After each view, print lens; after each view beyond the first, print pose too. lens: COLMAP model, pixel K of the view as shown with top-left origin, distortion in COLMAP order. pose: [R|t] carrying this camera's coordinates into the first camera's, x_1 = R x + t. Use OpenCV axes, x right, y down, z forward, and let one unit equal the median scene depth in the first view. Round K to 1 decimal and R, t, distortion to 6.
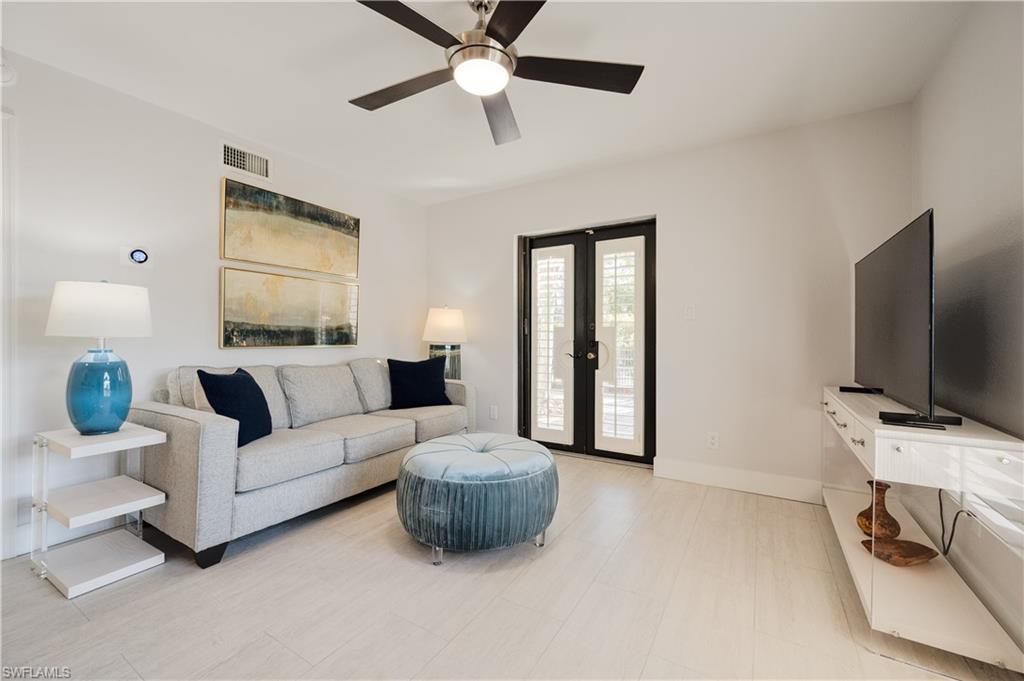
lens RADIAL K [[409.5, 0, 521.0], [0, 409.5, 337.8], [0, 0, 1]] dist [0.000348, 0.000325]
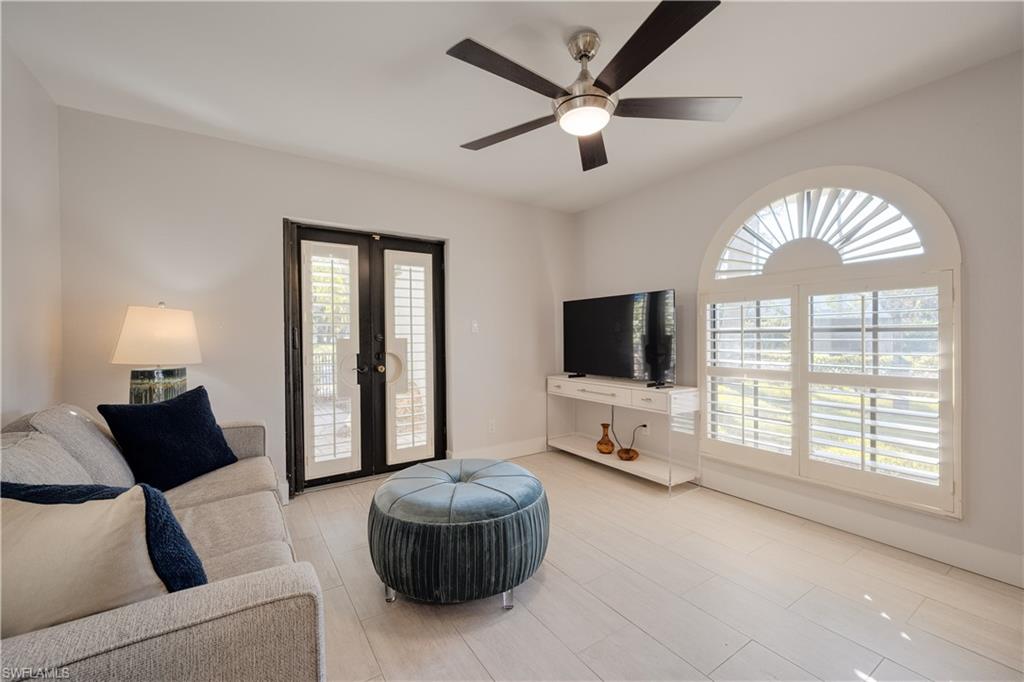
lens RADIAL K [[415.4, 0, 492.5], [0, 415.4, 340.6], [0, 0, 1]] dist [0.000080, -0.000118]
pose [[0.437473, -0.012725, 0.899141, -0.561282], [0.015038, 0.999864, 0.006834, -0.023444], [-0.899106, 0.010532, 0.437605, 0.337942]]
